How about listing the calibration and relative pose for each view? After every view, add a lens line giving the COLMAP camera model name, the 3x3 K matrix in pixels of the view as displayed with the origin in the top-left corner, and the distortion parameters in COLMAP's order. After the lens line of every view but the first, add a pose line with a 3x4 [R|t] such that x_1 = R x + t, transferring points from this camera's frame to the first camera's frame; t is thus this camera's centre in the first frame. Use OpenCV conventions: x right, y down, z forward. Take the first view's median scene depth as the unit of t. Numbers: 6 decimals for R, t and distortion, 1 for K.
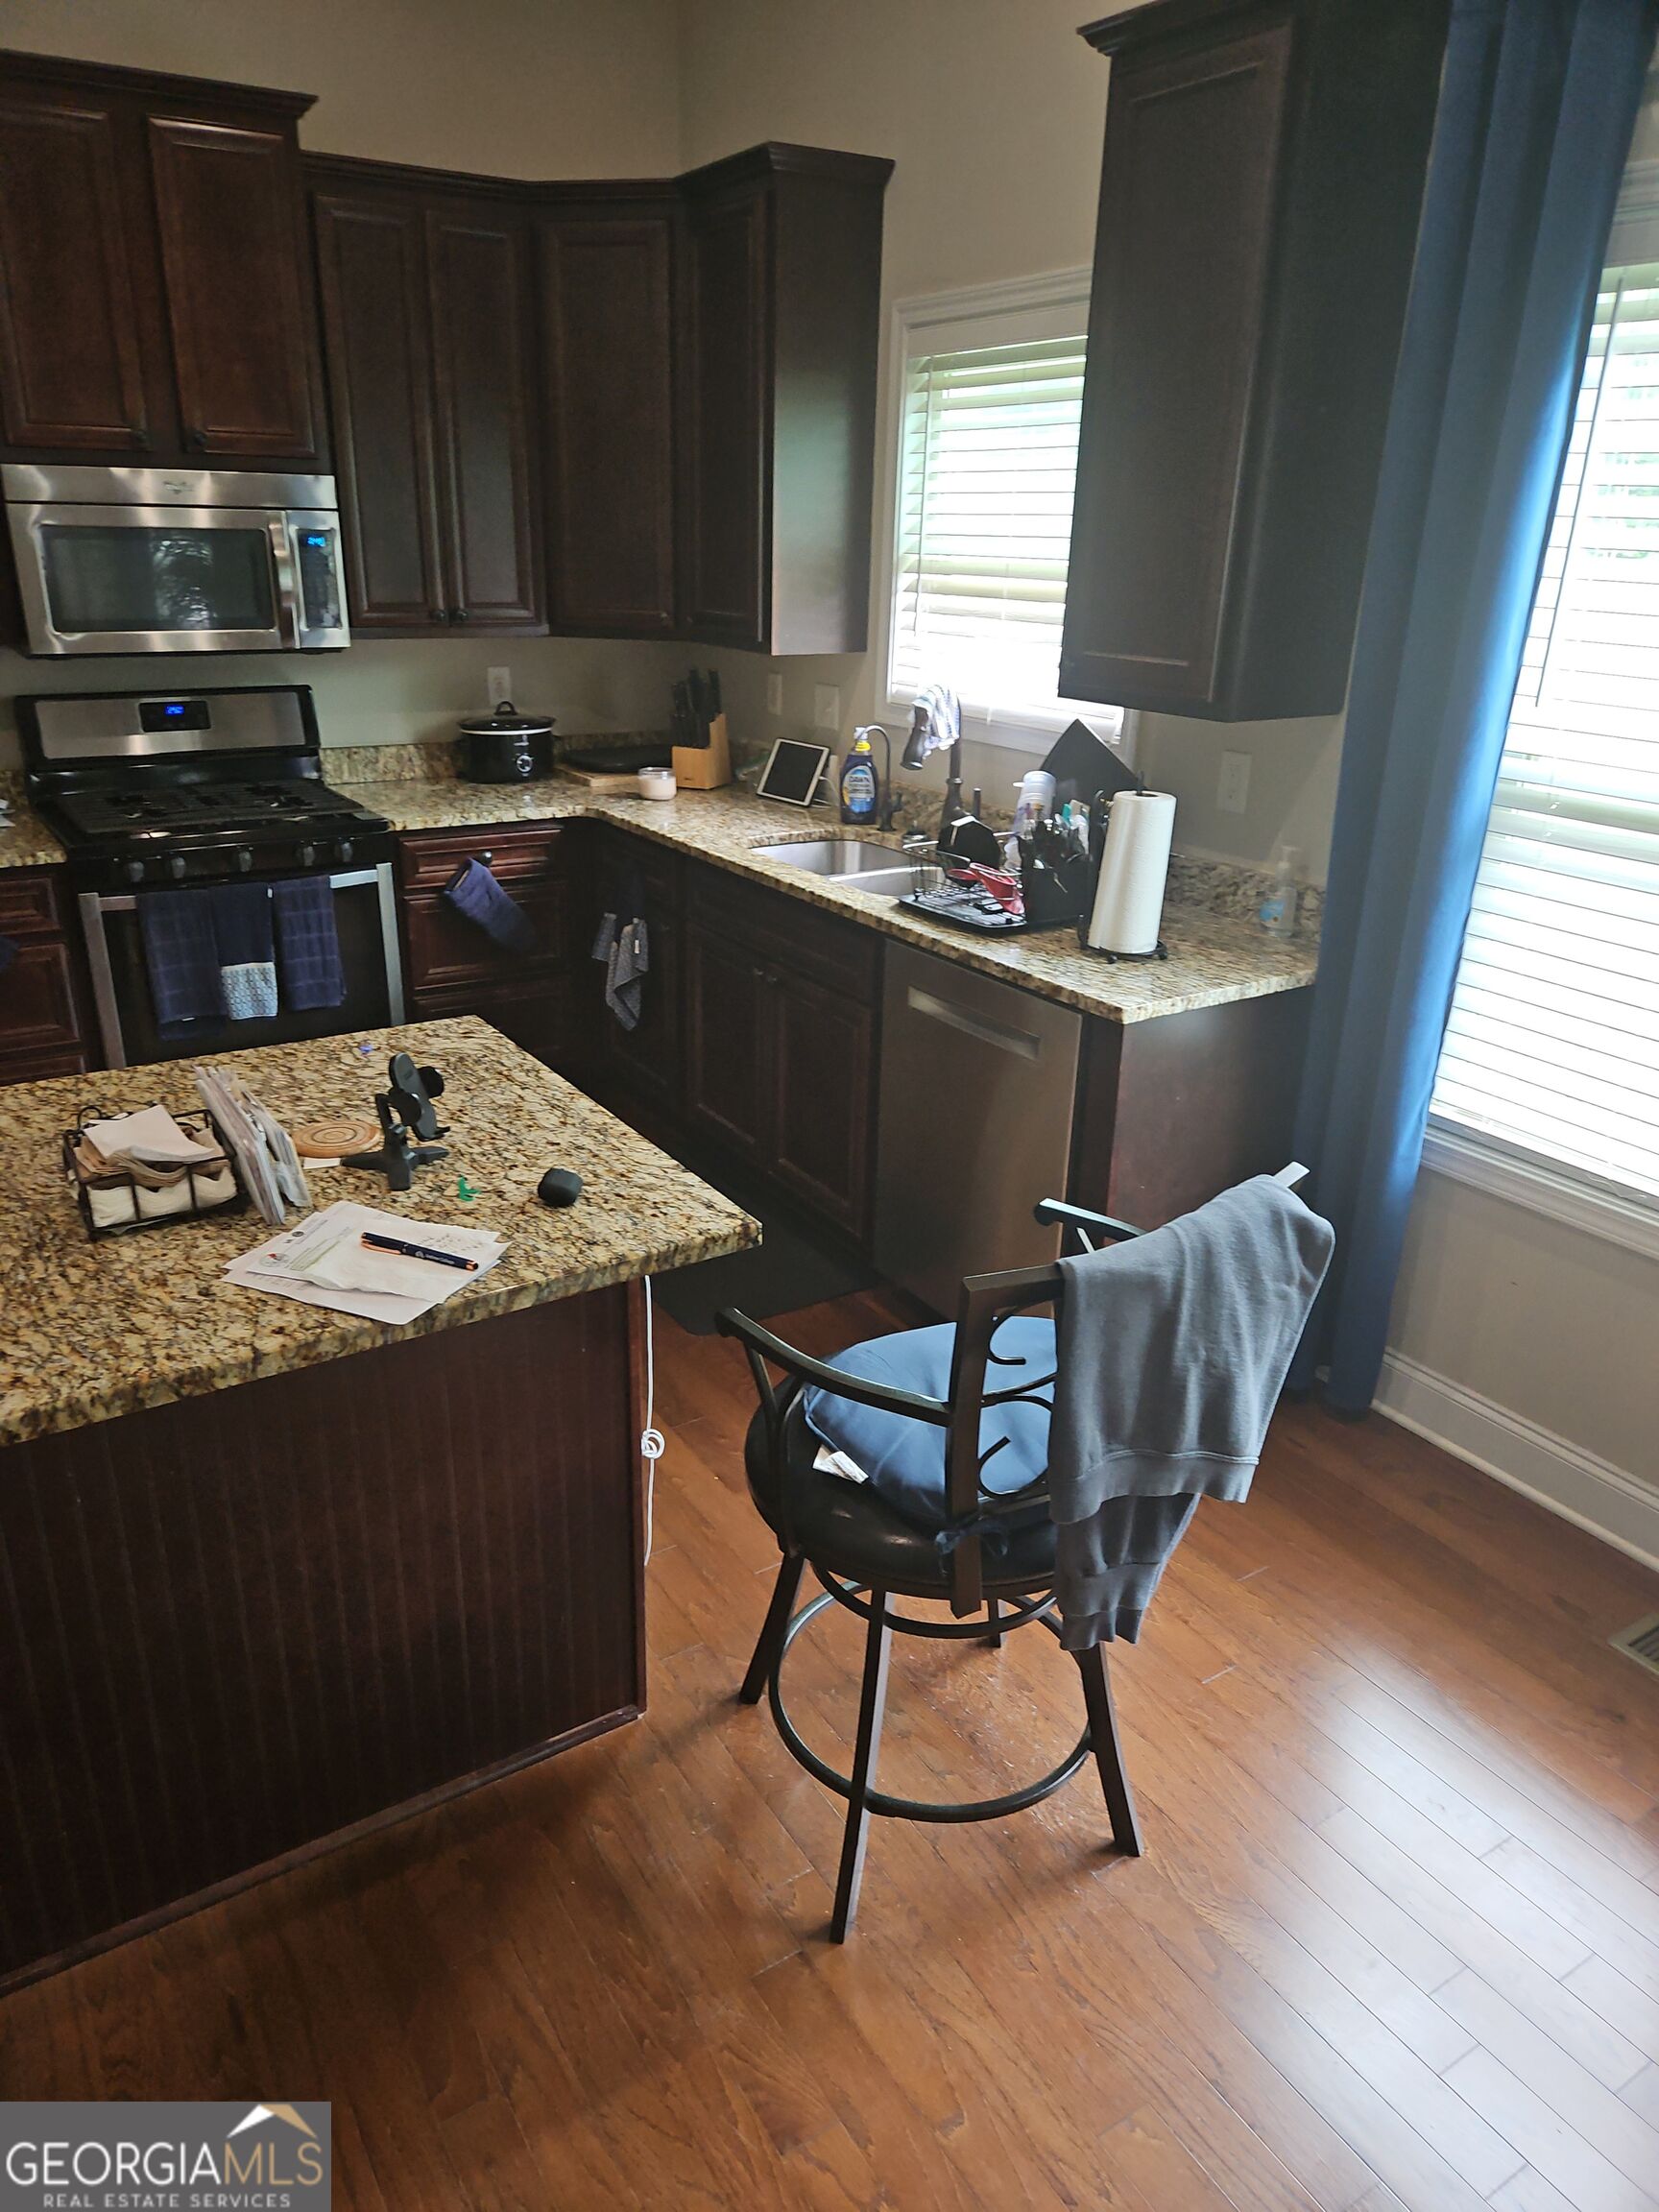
lens RADIAL K [[1502.4, 0, 822.8], [0, 1502.4, 1115.2], [0, 0, 1]] dist [0.051323, -0.033746]
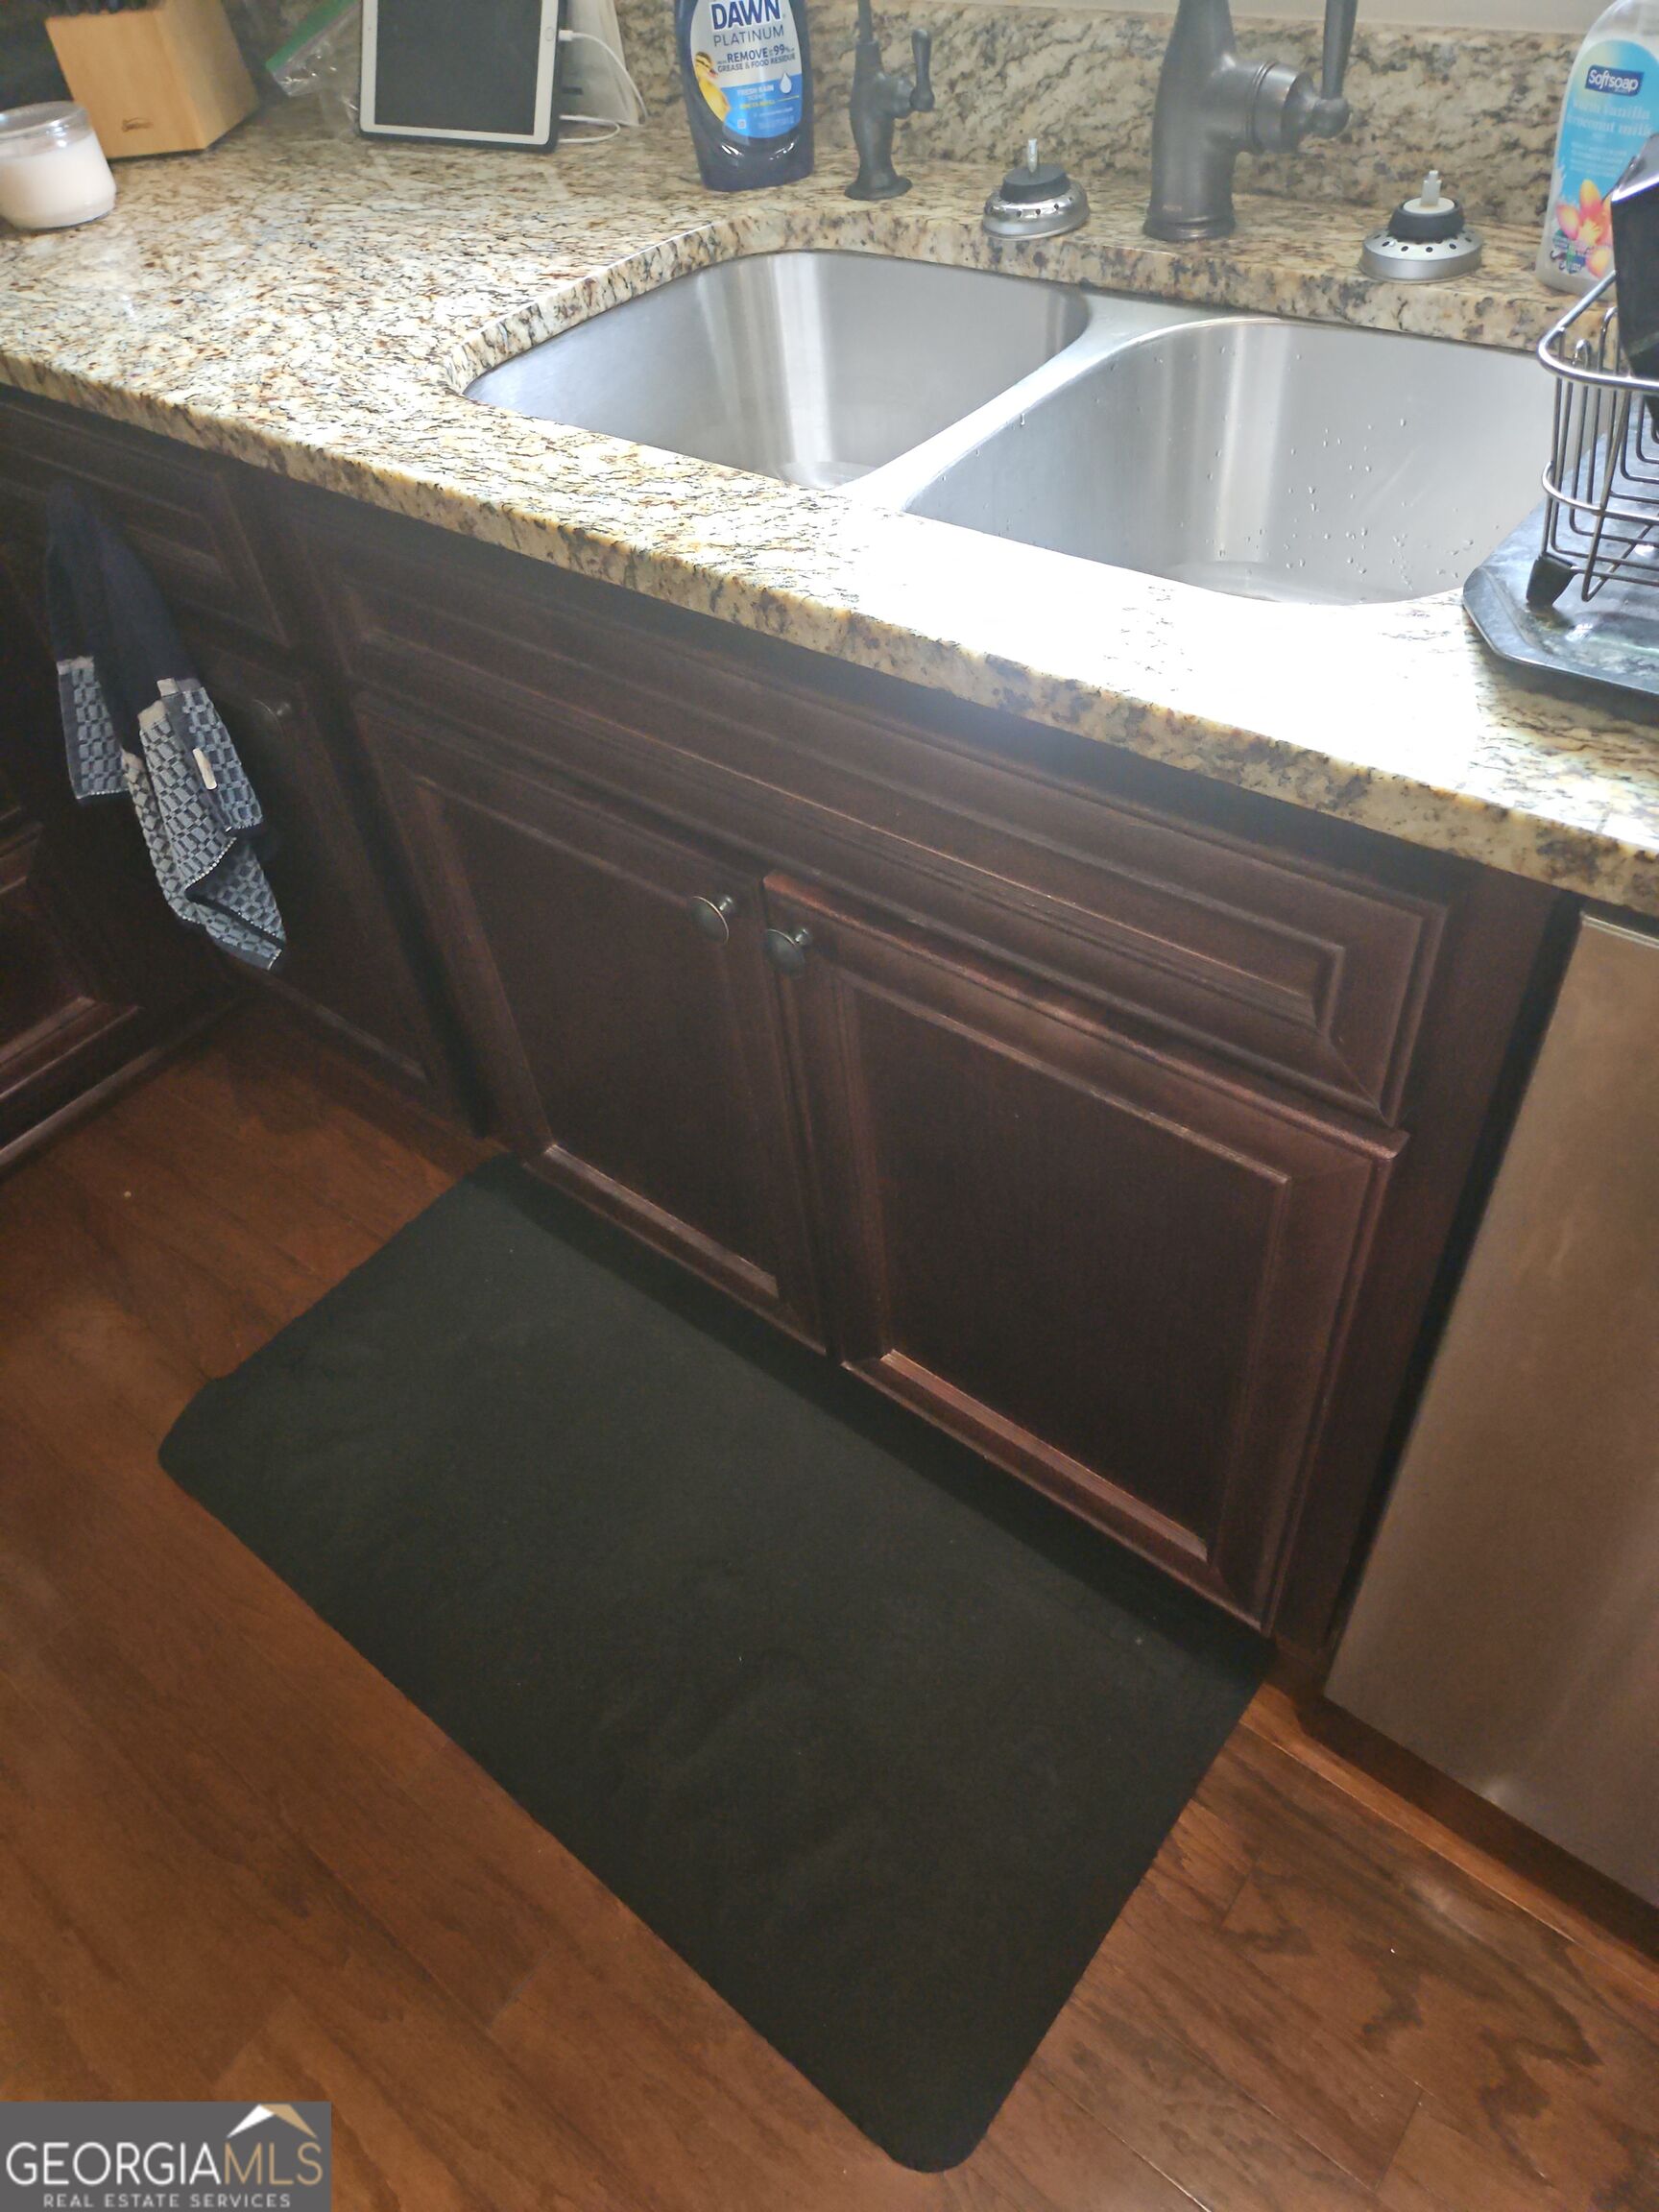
lens RADIAL K [[1502.4, 0, 832.1], [0, 1502.4, 1088.5], [0, 0, 1]] dist [0.051323, -0.033746]
pose [[0.941348, -0.306520, 0.141097, -0.063568], [0.227549, 0.885400, 0.405325, -0.151521], [-0.249168, -0.349446, 0.903218, 0.645673]]
